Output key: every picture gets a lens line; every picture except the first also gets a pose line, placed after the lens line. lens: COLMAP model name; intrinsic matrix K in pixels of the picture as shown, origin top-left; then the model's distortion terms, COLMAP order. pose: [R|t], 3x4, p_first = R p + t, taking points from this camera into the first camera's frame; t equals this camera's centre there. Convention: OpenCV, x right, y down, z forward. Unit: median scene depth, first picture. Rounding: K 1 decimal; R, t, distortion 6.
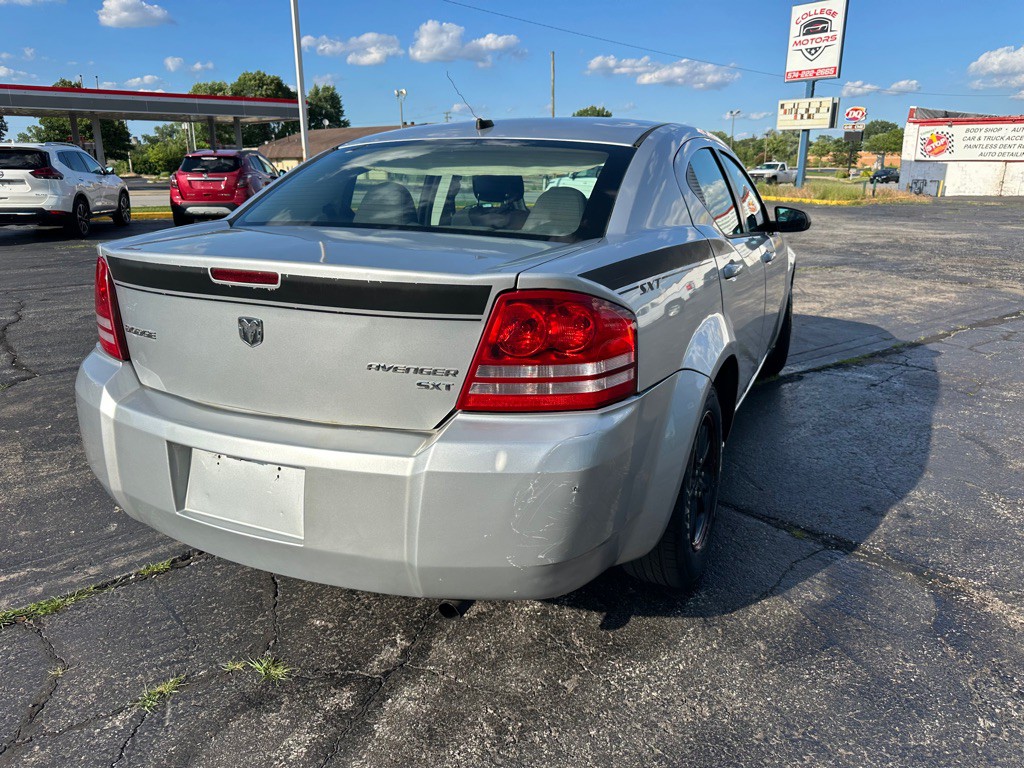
lens RADIAL K [[735.9, 0, 513.6], [0, 735.9, 368.6], [0, 0, 1]] dist [0.027153, -0.031171]
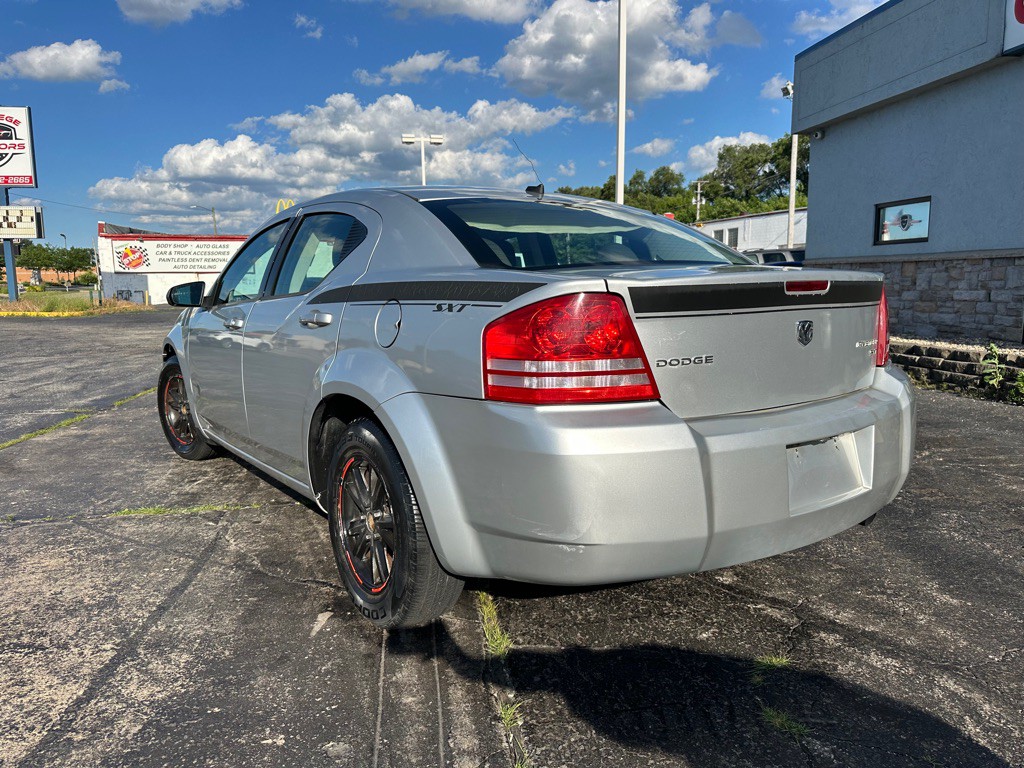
lens RADIAL K [[735.9, 0, 510.6], [0, 735.9, 373.2], [0, 0, 1]] dist [0.027153, -0.031171]
pose [[0.497813, -0.119994, 0.858943, -1.063791], [0.243434, 0.969901, -0.005591, -0.063178], [-0.832419, 0.211879, 0.512041, 0.525832]]
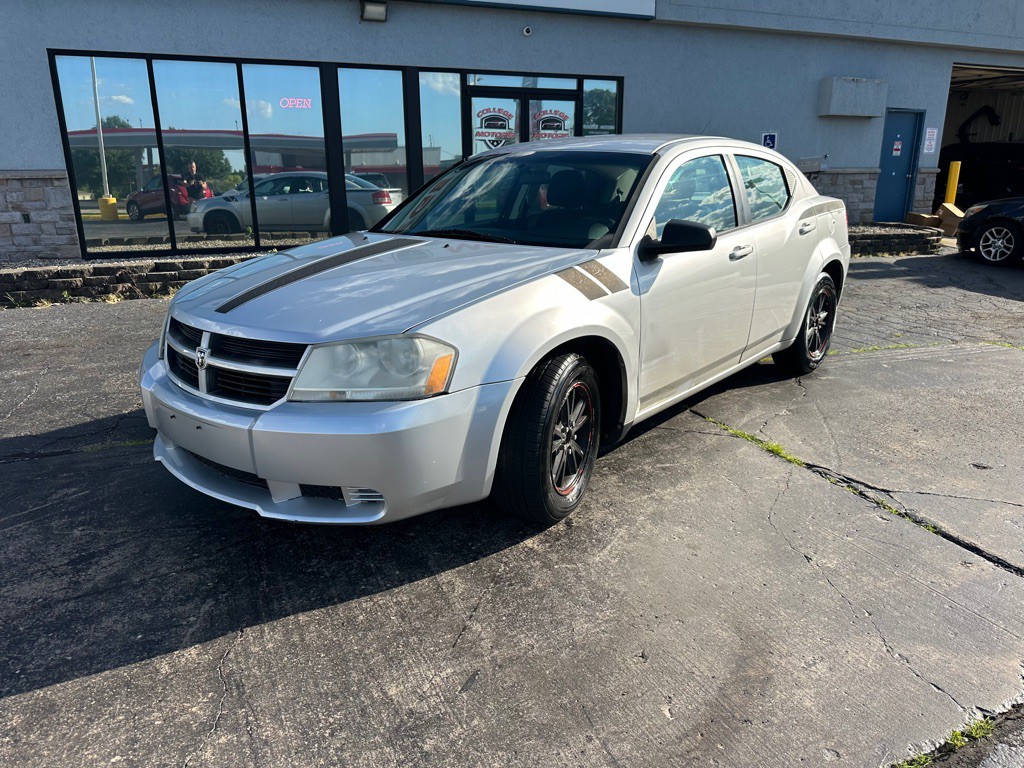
lens RADIAL K [[735.9, 0, 513.9], [0, 735.9, 390.1], [0, 0, 1]] dist [0.027153, -0.031171]
pose [[-0.966810, -0.069272, 0.245926, -0.124044], [0.070968, 0.851856, 0.518946, -0.812065], [-0.245442, 0.519175, -0.818667, 2.978937]]
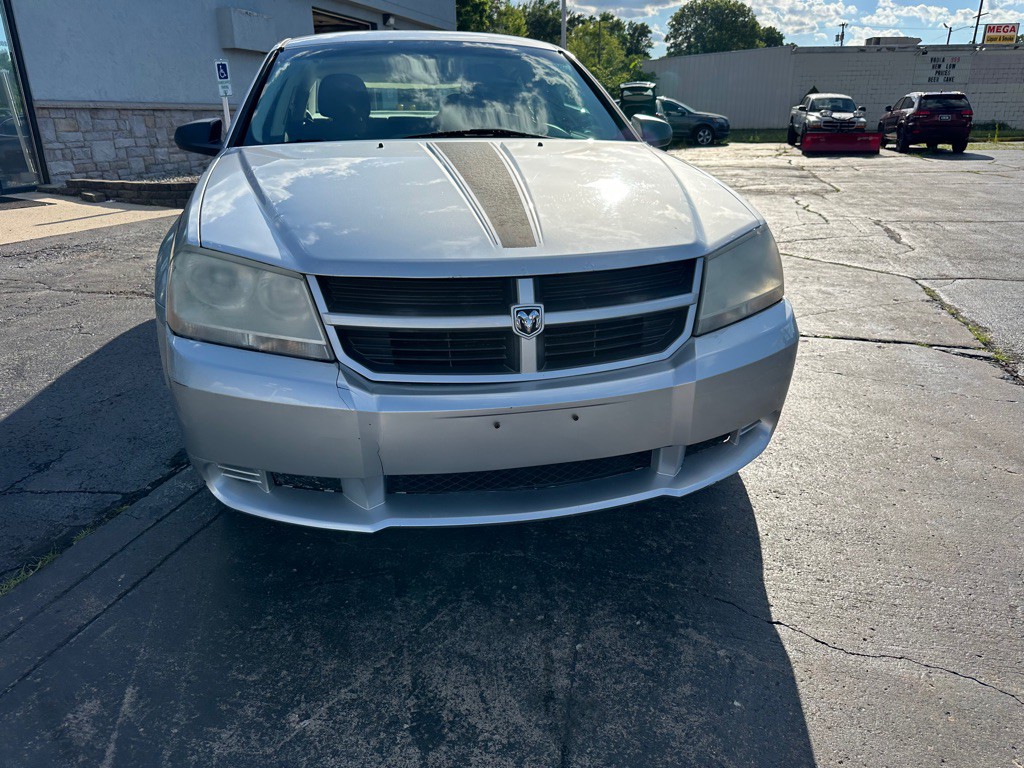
lens RADIAL K [[735.9, 0, 520.0], [0, 735.9, 380.6], [0, 0, 1]] dist [0.027153, -0.031171]
pose [[-0.788564, 0.213351, -0.576757, 0.906570], [-0.154484, 0.839084, 0.521606, -0.650292], [0.595232, 0.500419, -0.628712, 2.669925]]
